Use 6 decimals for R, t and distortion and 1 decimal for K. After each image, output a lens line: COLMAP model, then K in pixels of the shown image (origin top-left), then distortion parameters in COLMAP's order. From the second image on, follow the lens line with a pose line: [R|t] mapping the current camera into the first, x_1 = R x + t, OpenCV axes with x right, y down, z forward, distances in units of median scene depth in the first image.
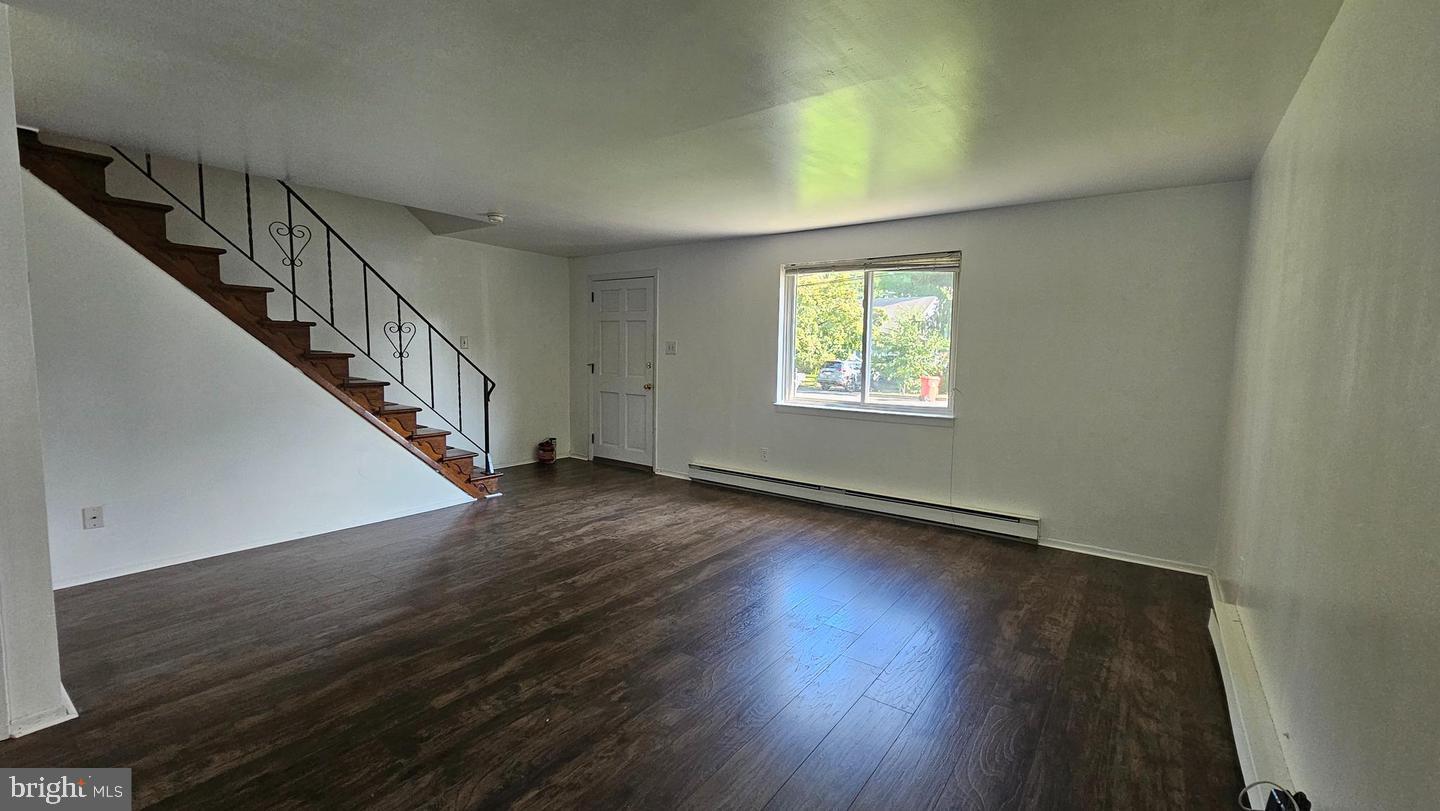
lens RADIAL K [[586.8, 0, 727.5], [0, 586.8, 400.0], [0, 0, 1]] dist [-0.001629, -0.000178]
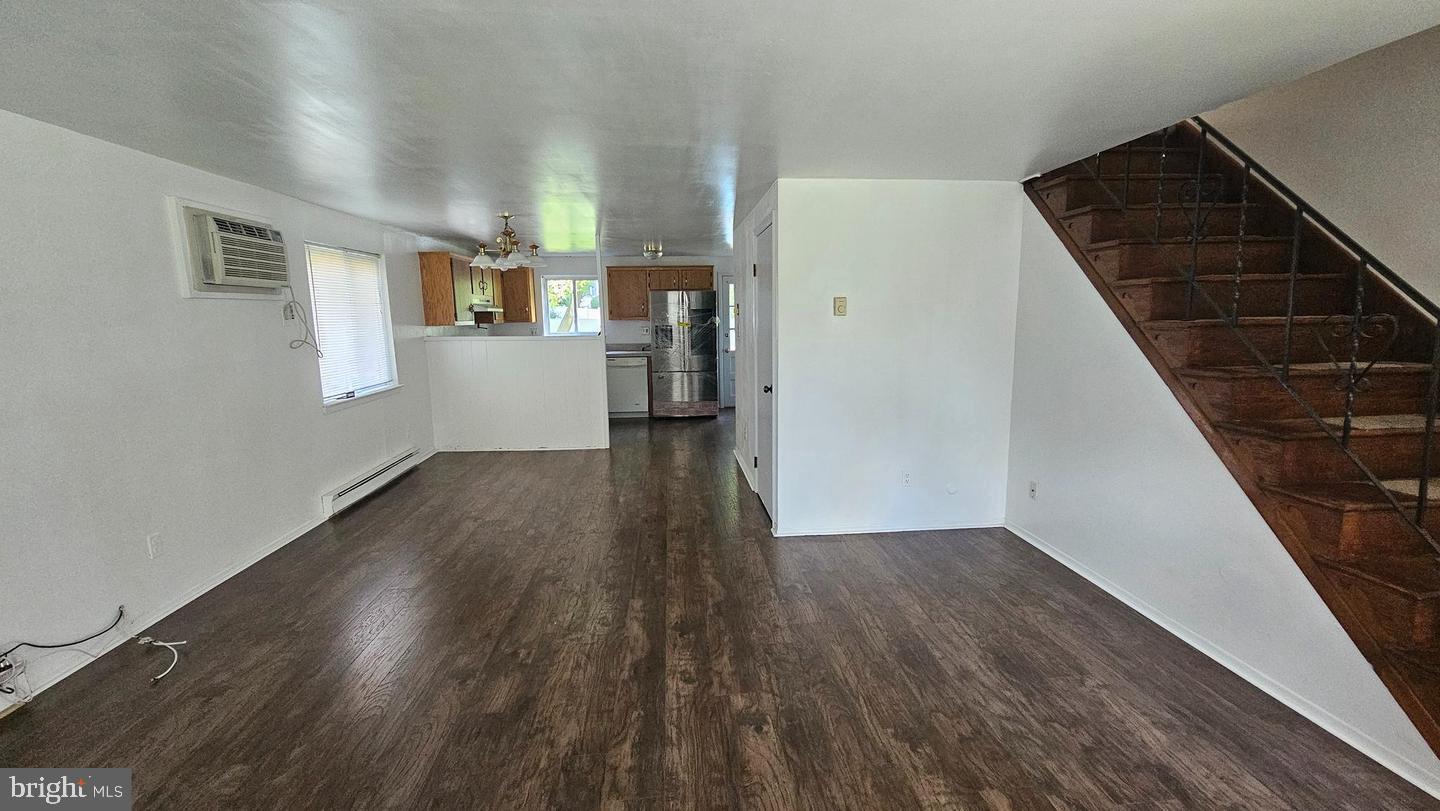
lens RADIAL K [[586.8, 0, 727.5], [0, 586.8, 400.0], [0, 0, 1]] dist [-0.001629, -0.000178]
pose [[-0.749513, 0.087665, -0.656160, 0.116137], [-0.054273, 0.979718, 0.192889, -0.124545], [0.659762, 0.180185, -0.729553, 0.989801]]
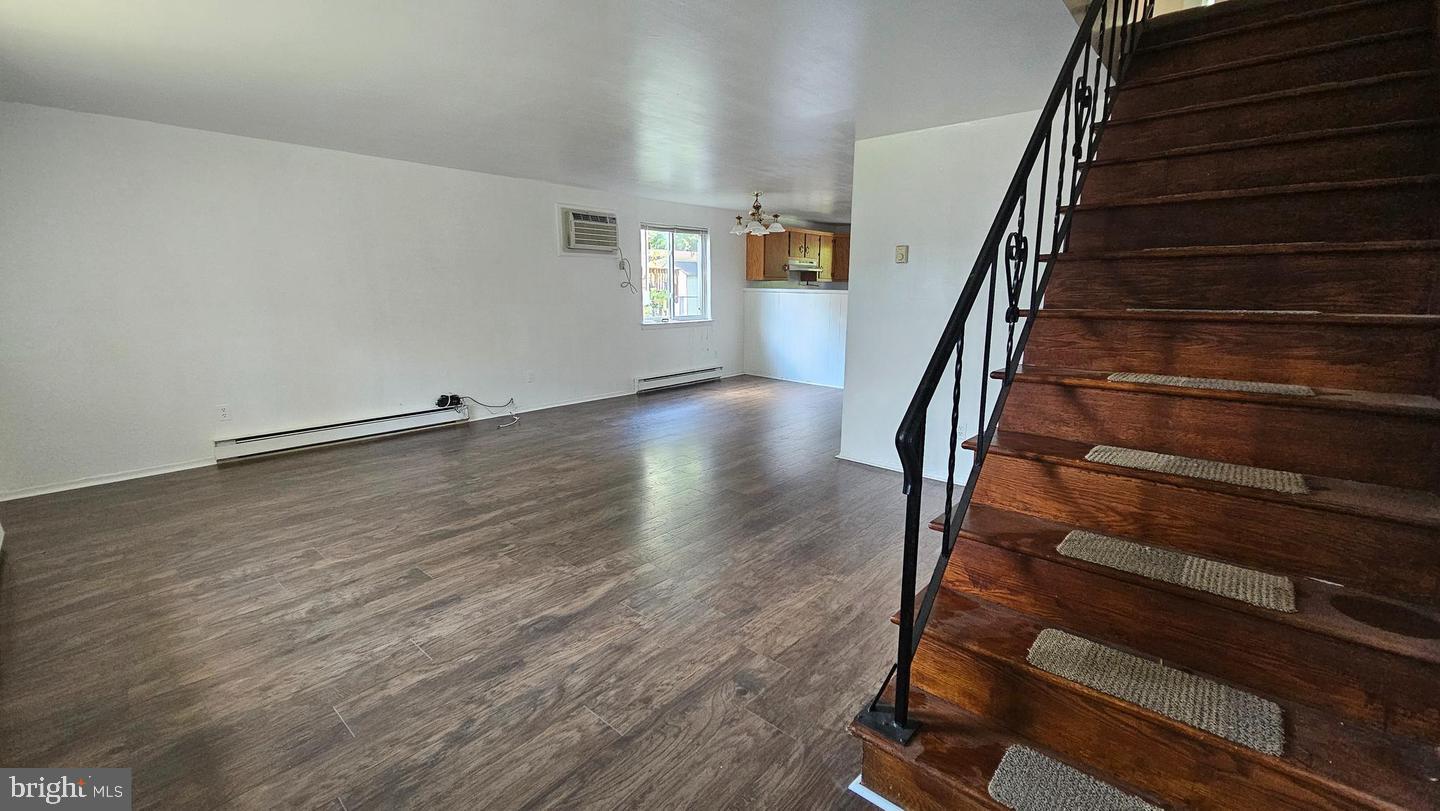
lens RADIAL K [[586.8, 0, 727.5], [0, 586.8, 400.0], [0, 0, 1]] dist [-0.001629, -0.000178]
pose [[-0.996063, -0.041428, 0.078373, -0.379472], [-0.019068, 0.963514, 0.266979, -0.122136], [-0.086574, 0.264434, -0.960510, 1.396639]]
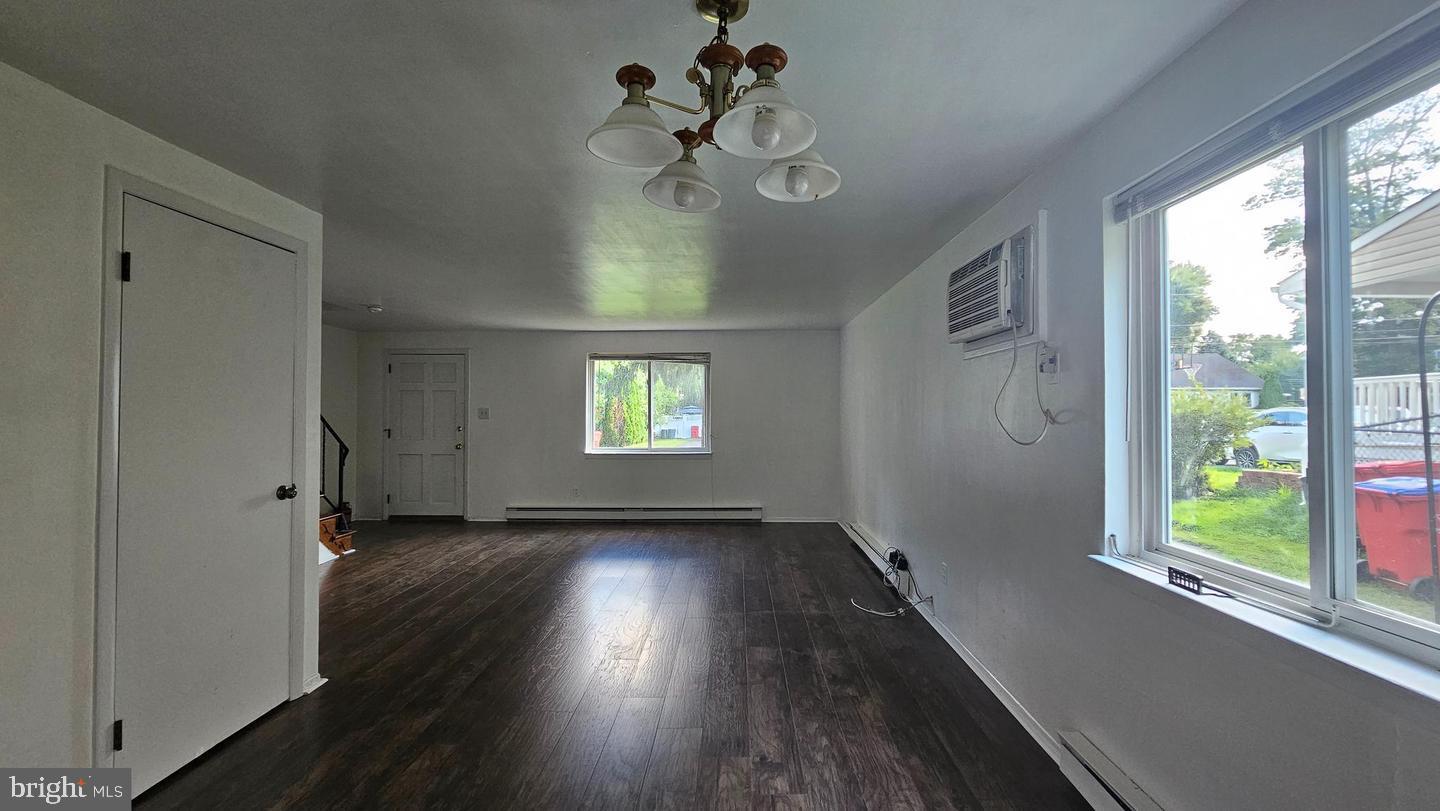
lens RADIAL K [[586.8, 0, 727.5], [0, 586.8, 400.0], [0, 0, 1]] dist [-0.001629, -0.000178]
pose [[0.818673, -0.007664, 0.574208, -0.497098], [0.061650, 0.995305, -0.074612, 0.006514], [-0.570941, 0.096483, 0.815302, -0.365702]]
